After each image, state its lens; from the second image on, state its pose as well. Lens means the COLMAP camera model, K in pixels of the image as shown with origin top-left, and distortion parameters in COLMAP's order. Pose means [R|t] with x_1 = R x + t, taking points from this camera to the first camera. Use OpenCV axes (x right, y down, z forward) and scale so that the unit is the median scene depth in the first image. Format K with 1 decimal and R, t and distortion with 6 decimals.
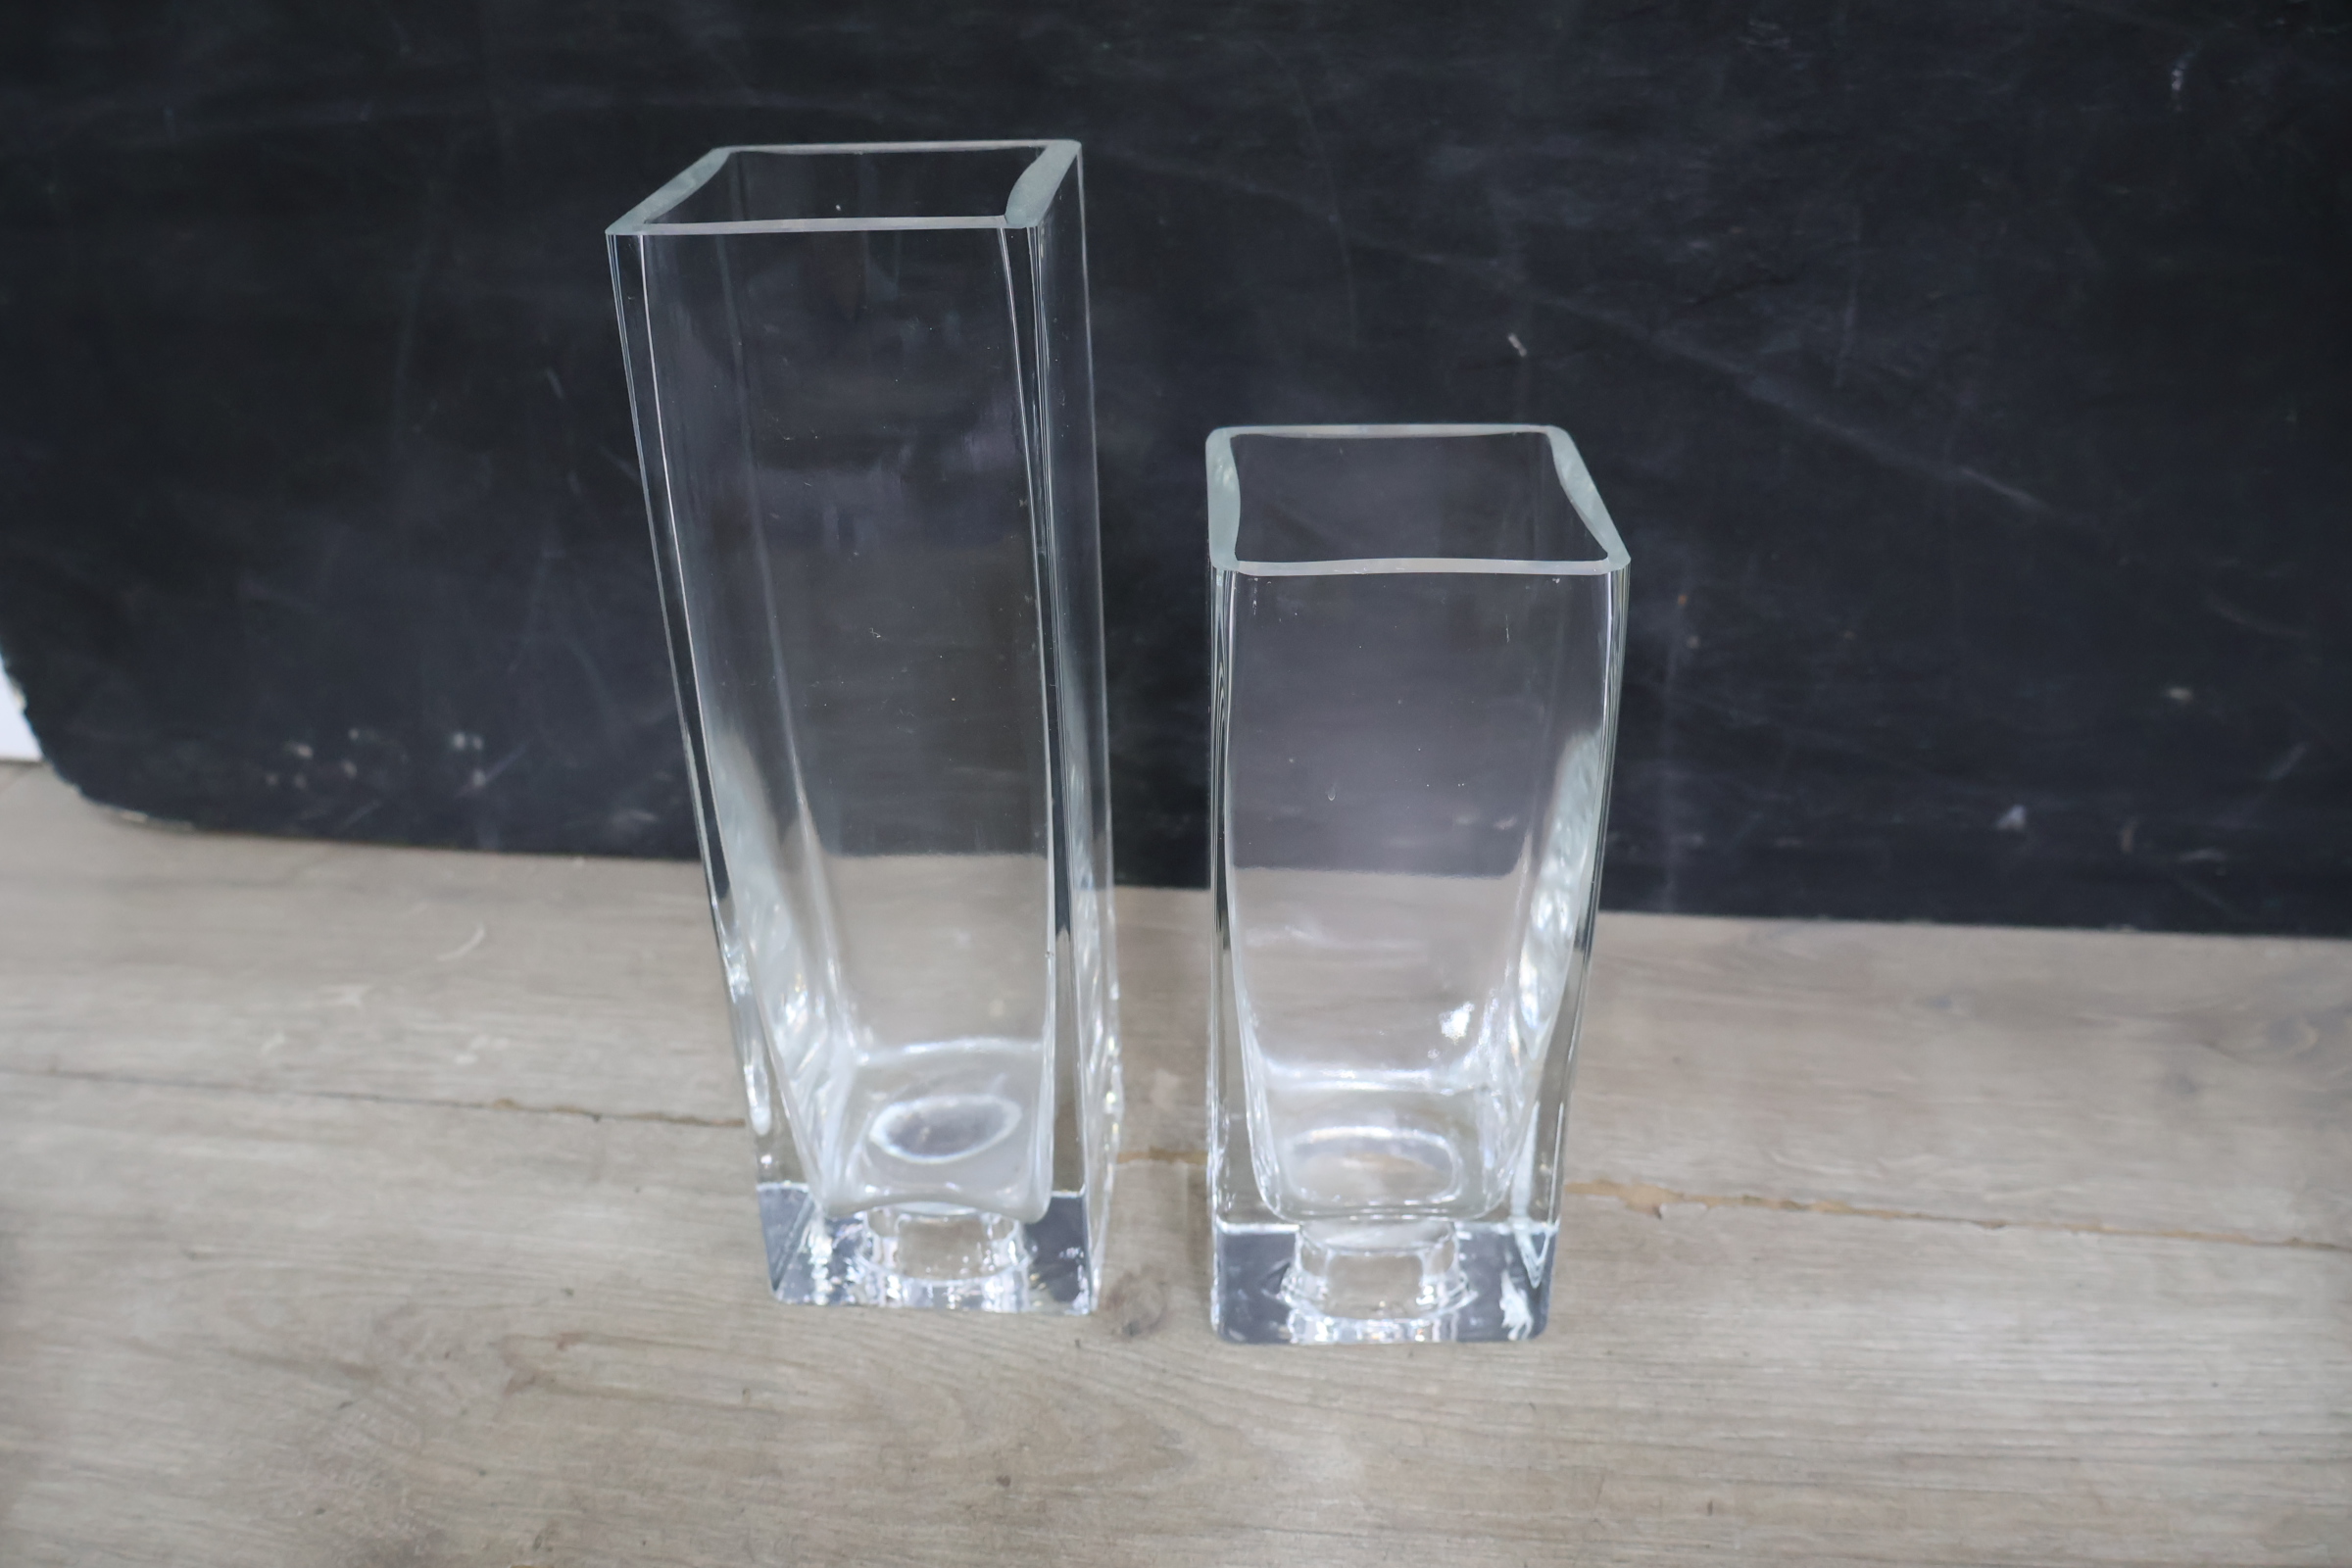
lens RADIAL K [[1993.9, 0, 1170.8], [0, 1993.9, 772.0], [0, 0, 1]] dist [-0.003632, 0.001212]
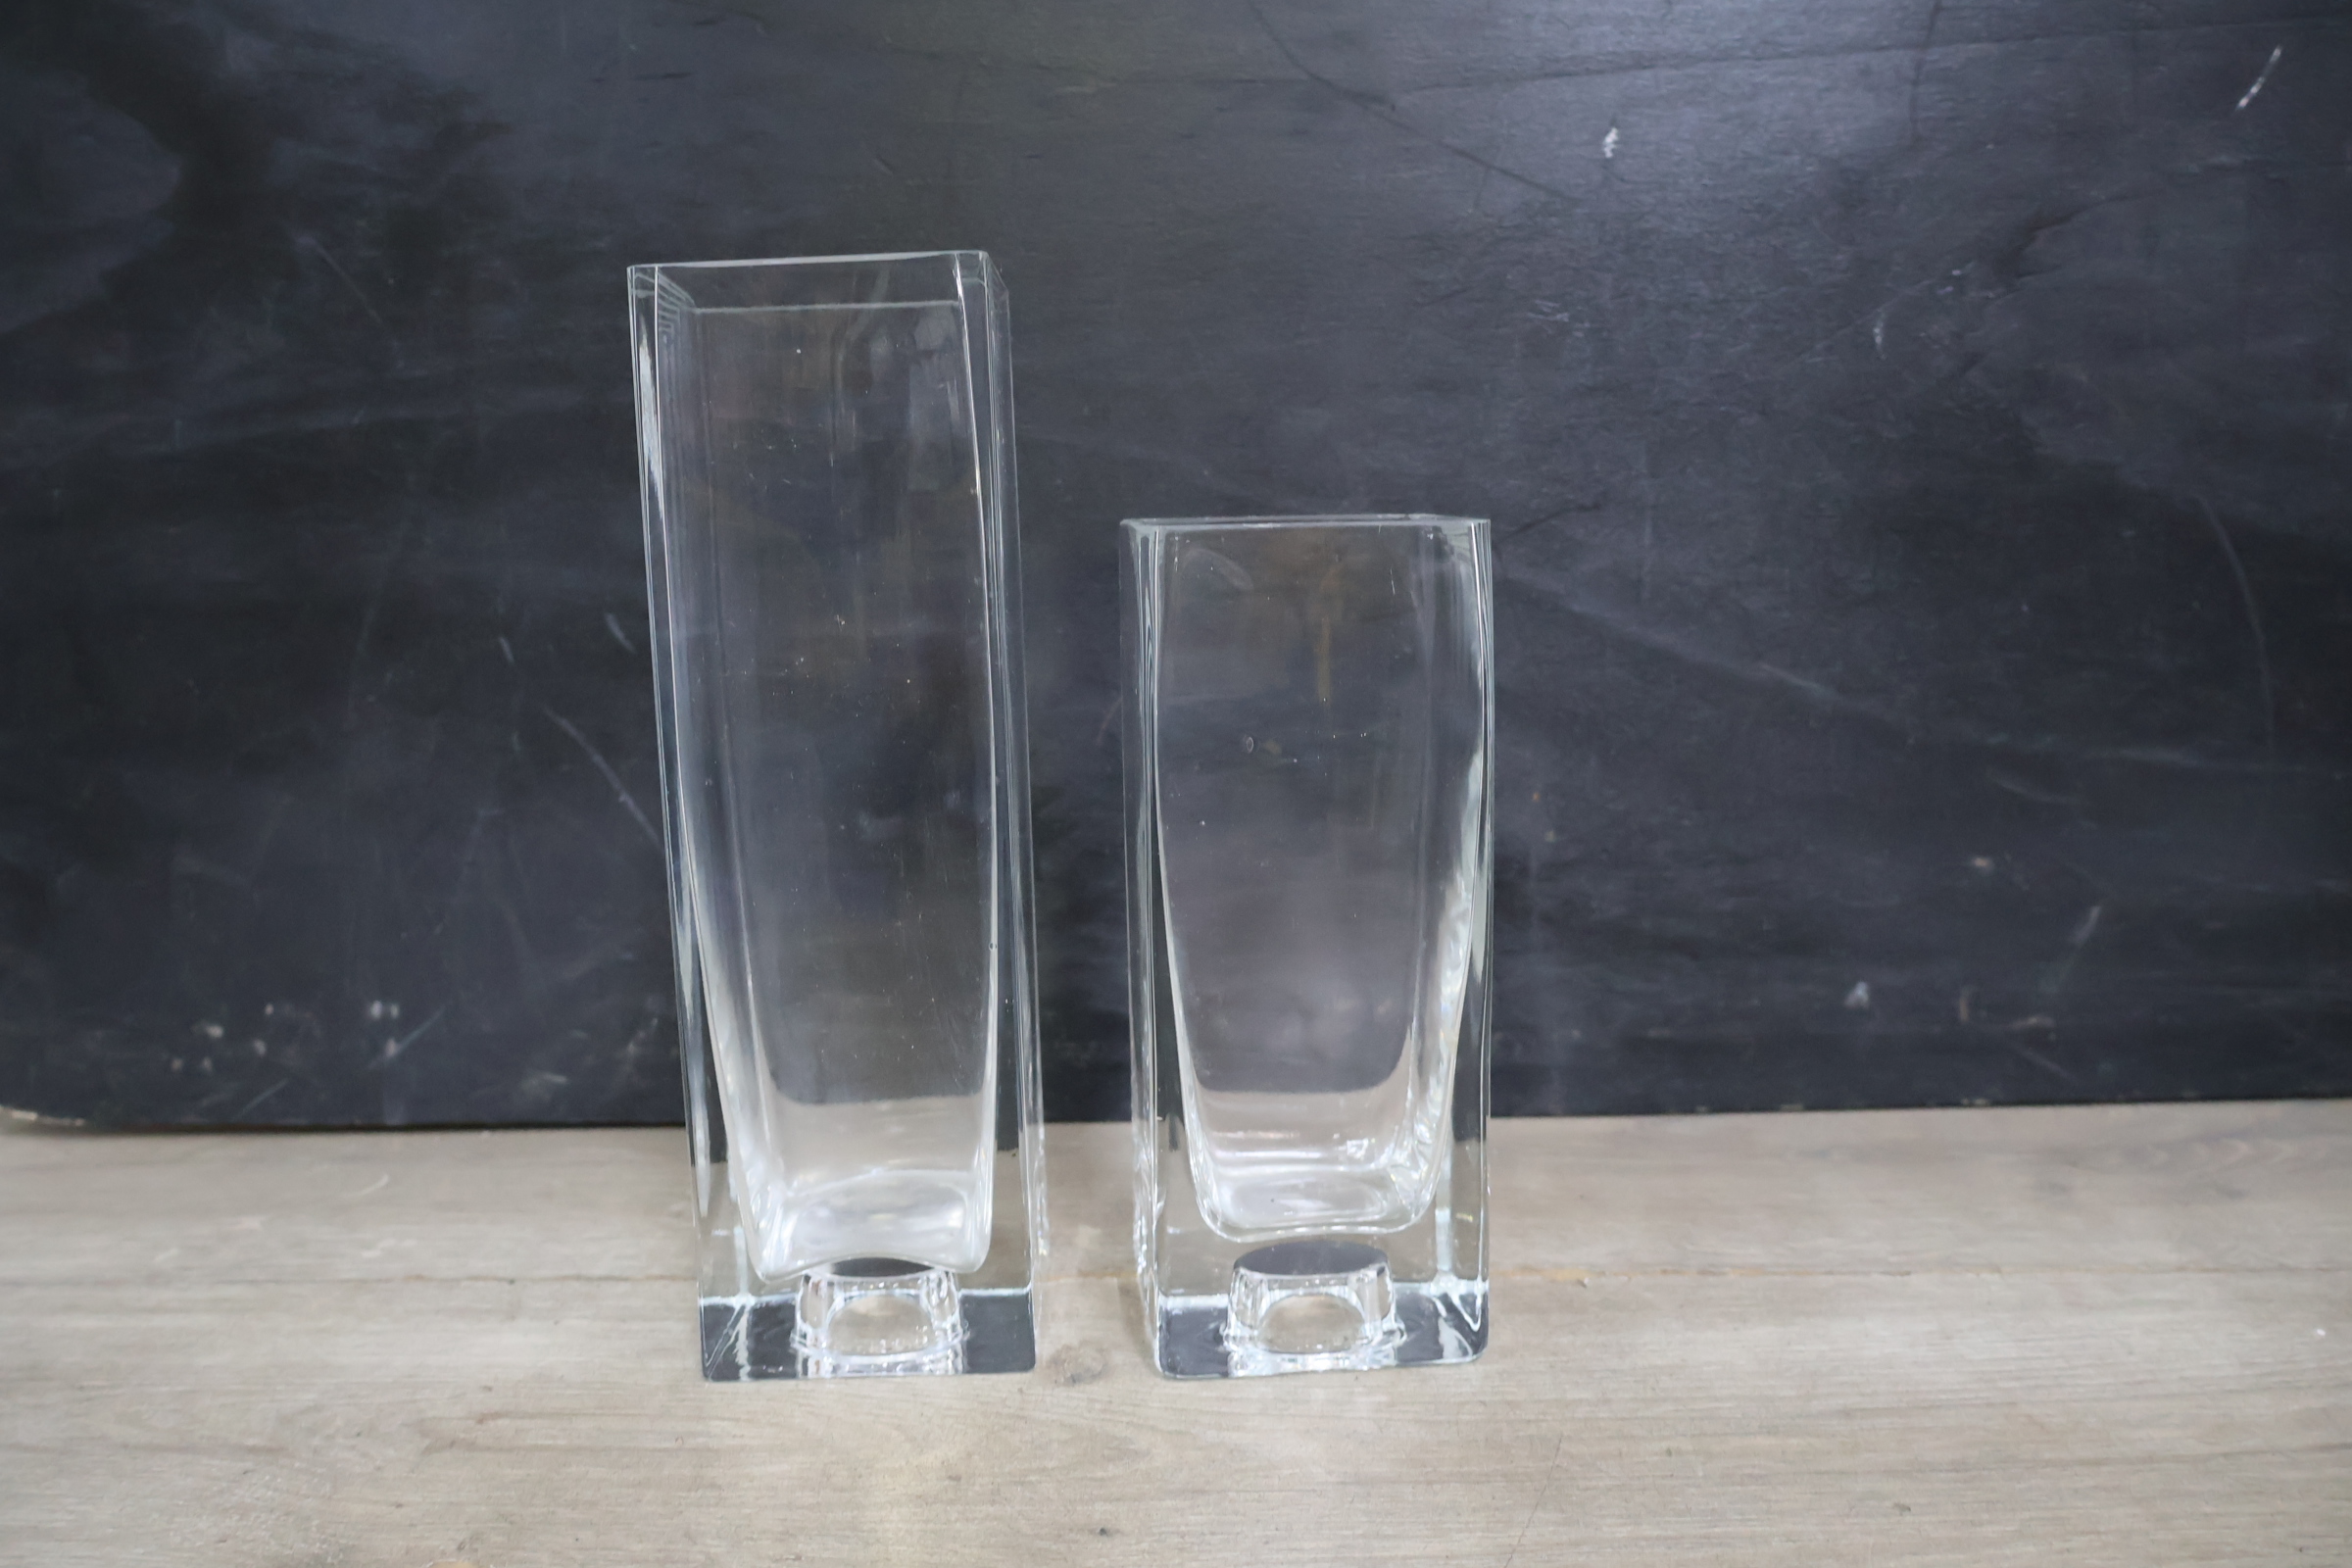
lens RADIAL K [[1993.9, 0, 1171.3], [0, 1993.9, 779.1], [0, 0, 1]] dist [-0.003632, 0.001212]
pose [[0.996124, -0.020946, 0.085425, -0.045692], [0.050250, 0.932644, -0.357282, 0.327319], [-0.072188, 0.360190, 0.930082, -0.026162]]
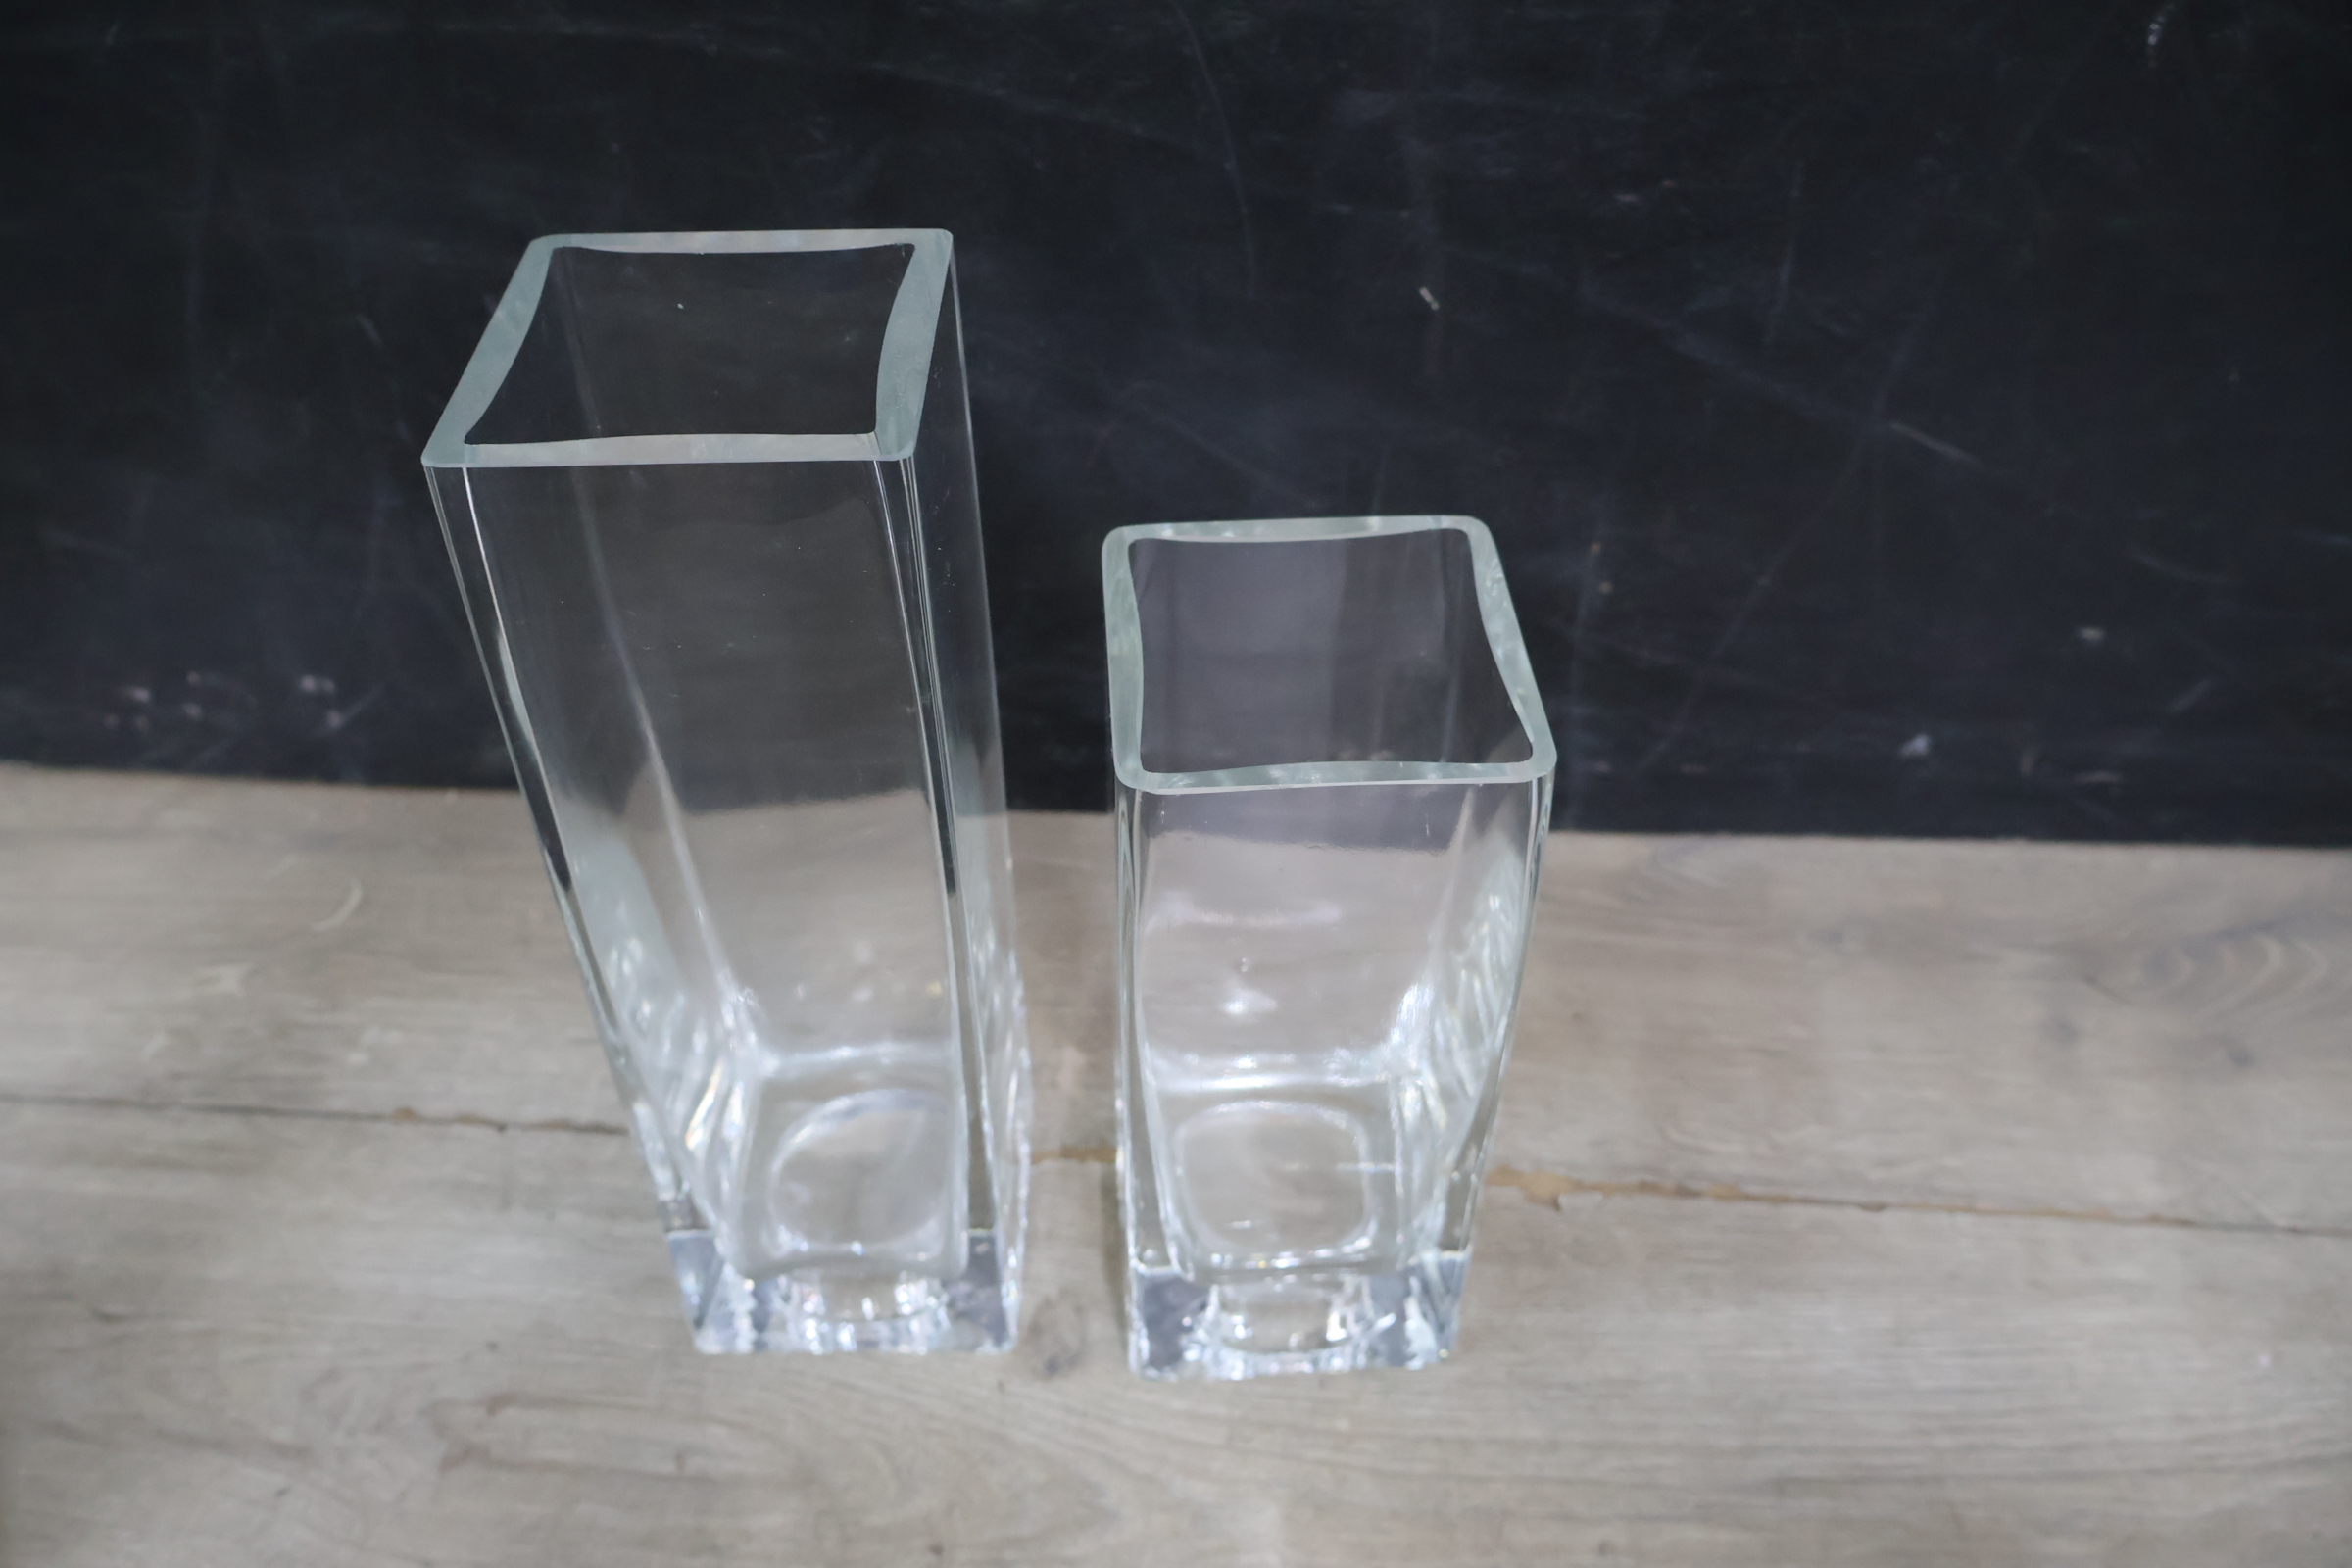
lens RADIAL K [[1993.9, 0, 1170.4], [0, 1993.9, 785.2], [0, 0, 1]] dist [-0.003632, 0.001212]
pose [[0.997941, -0.034016, 0.054371, -0.003962], [0.020010, 0.970577, 0.239957, -0.236419], [-0.060934, -0.238375, 0.969260, 0.063140]]
